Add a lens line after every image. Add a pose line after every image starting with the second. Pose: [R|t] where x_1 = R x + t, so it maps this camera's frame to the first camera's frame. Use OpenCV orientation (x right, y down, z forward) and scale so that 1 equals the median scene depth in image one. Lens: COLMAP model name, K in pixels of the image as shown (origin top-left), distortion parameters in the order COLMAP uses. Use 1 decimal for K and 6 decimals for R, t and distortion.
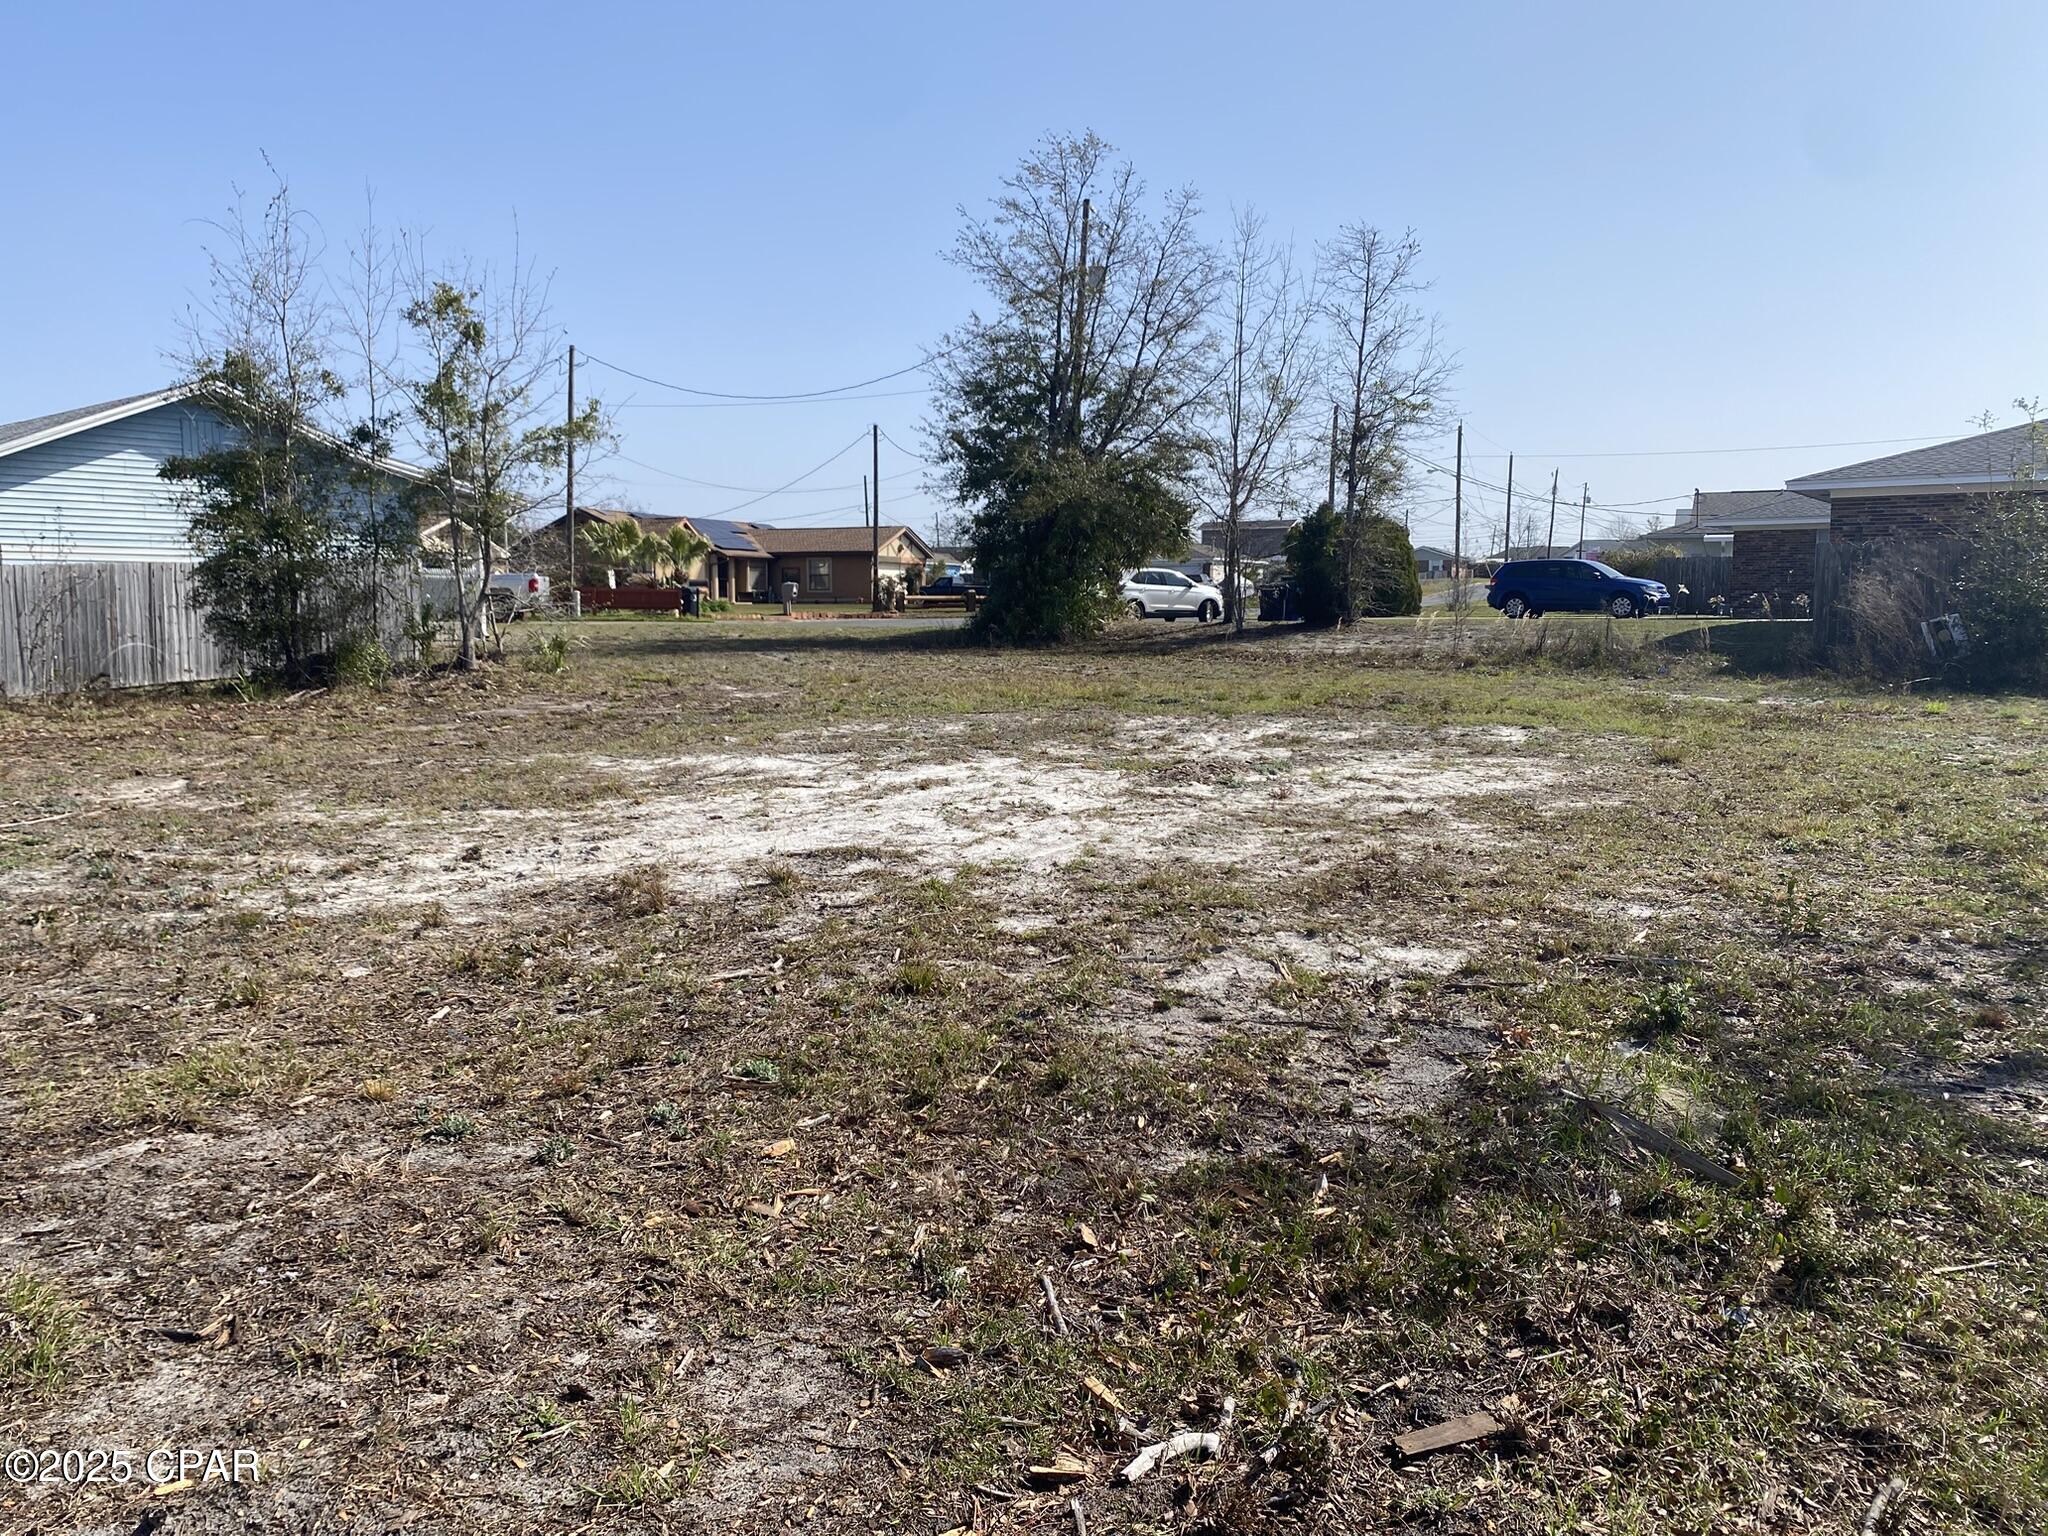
lens RADIAL K [[1609.9, 0, 1014.8], [0, 1609.9, 743.6], [0, 0, 1]] dist [0.119506, -0.170969]
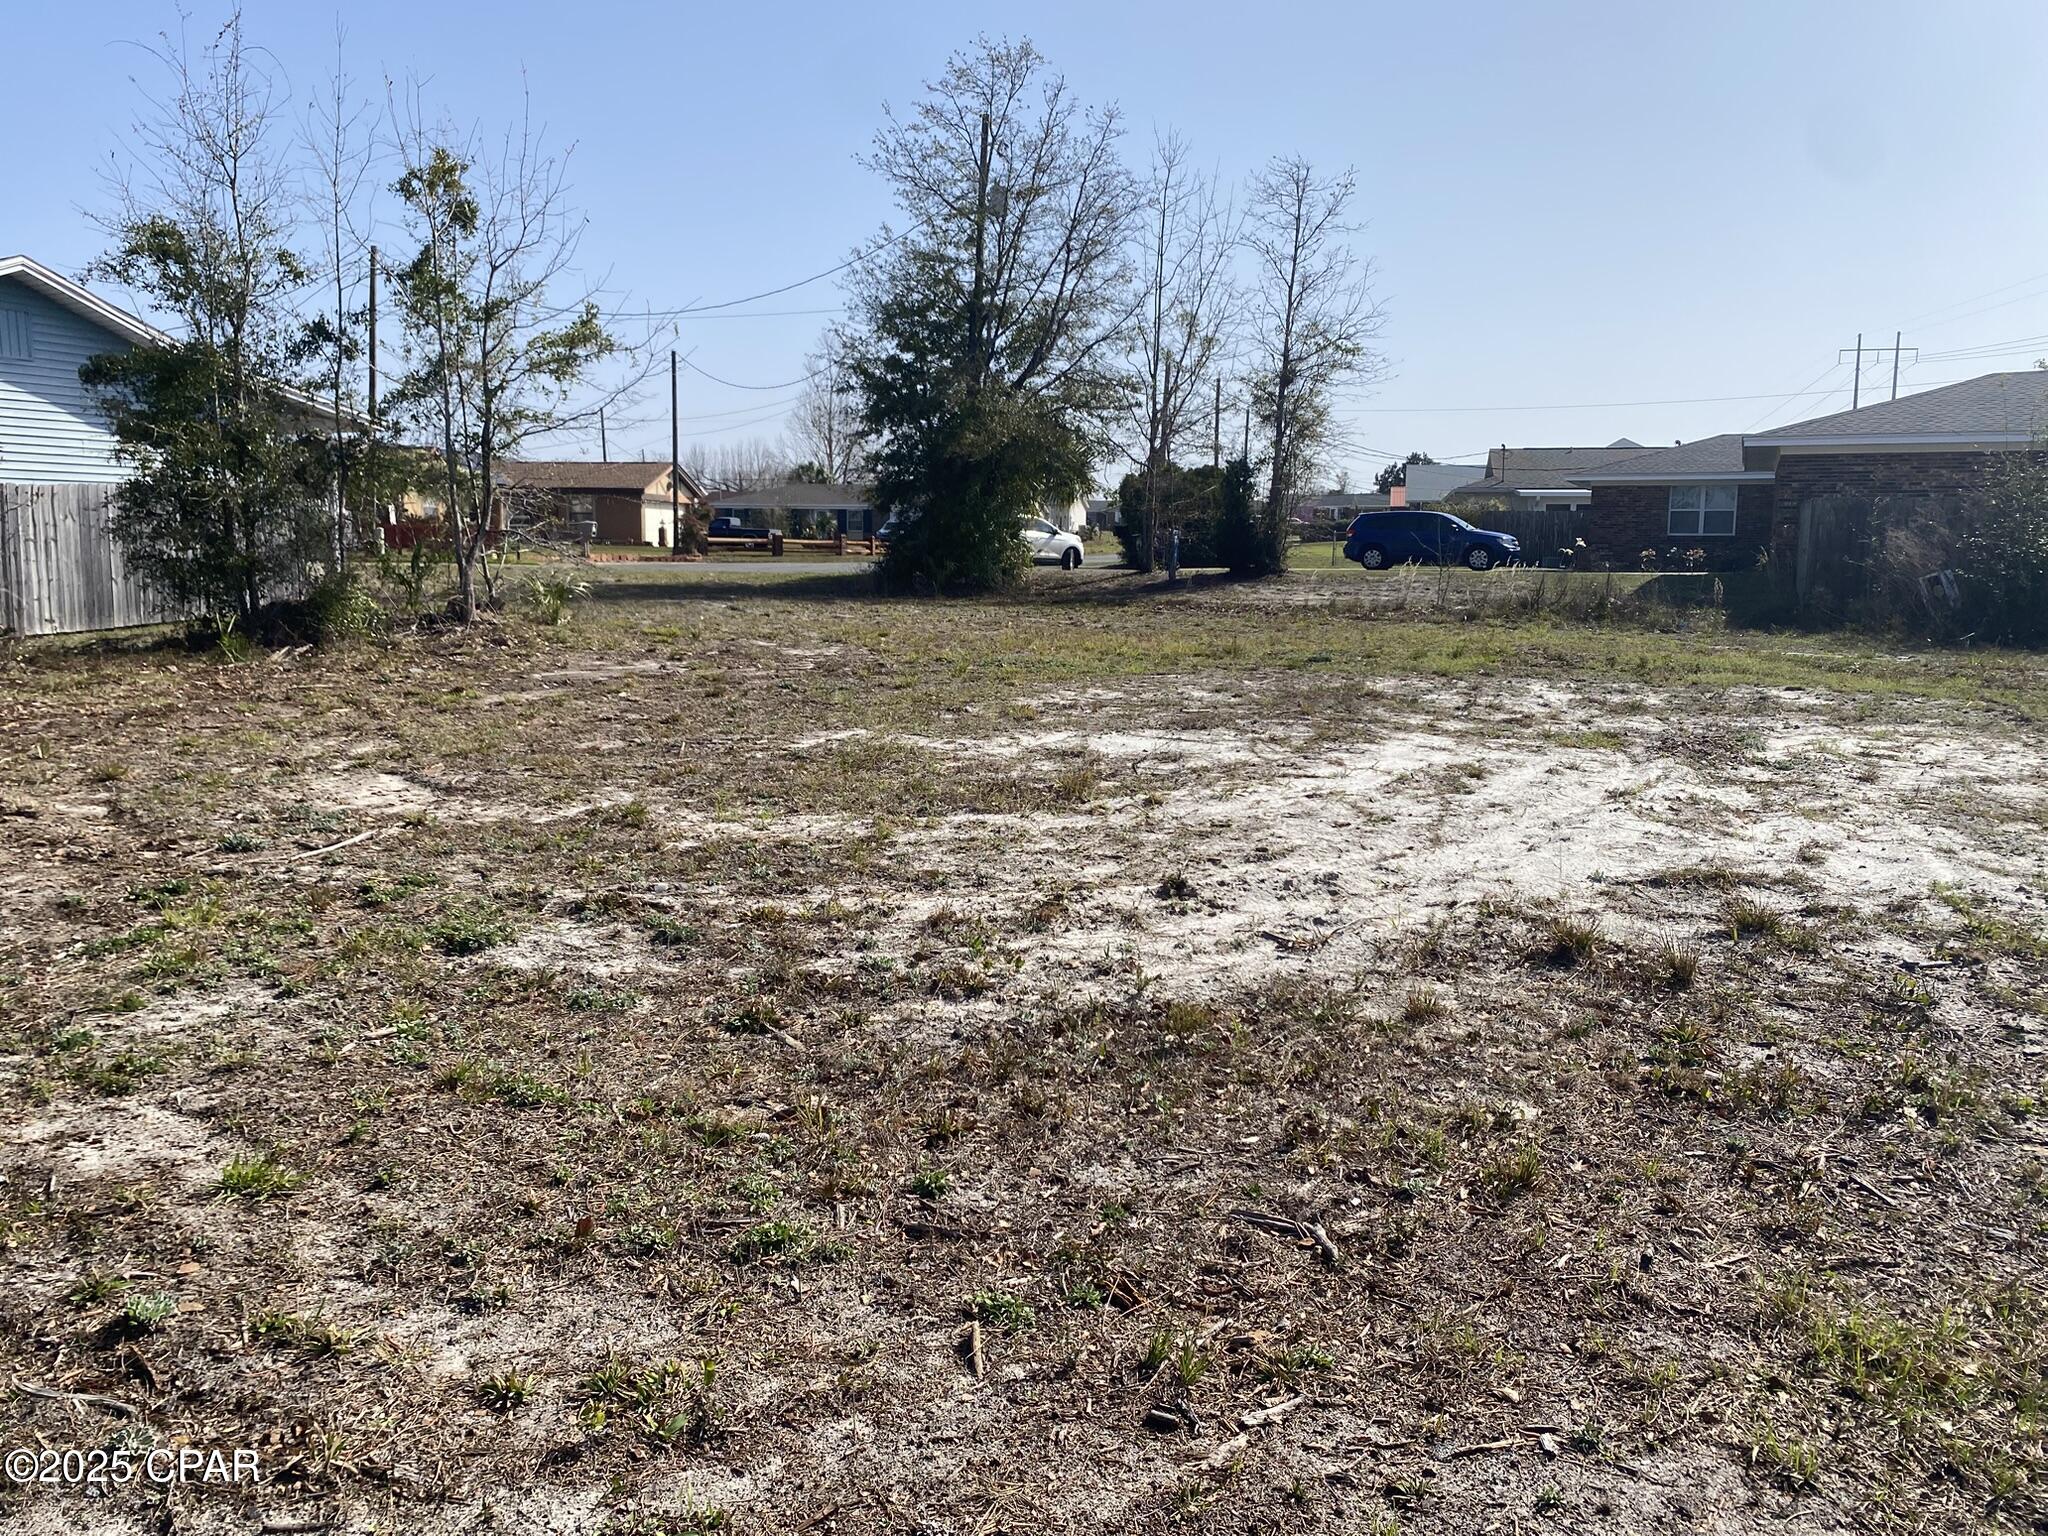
lens RADIAL K [[1609.9, 0, 1014.8], [0, 1609.9, 743.6], [0, 0, 1]] dist [0.119506, -0.170969]
pose [[0.978157, -0.013007, 0.207462, -0.149655], [0.006117, 0.999409, 0.033815, -0.005947], [-0.207779, -0.031808, 0.977659, 0.078485]]
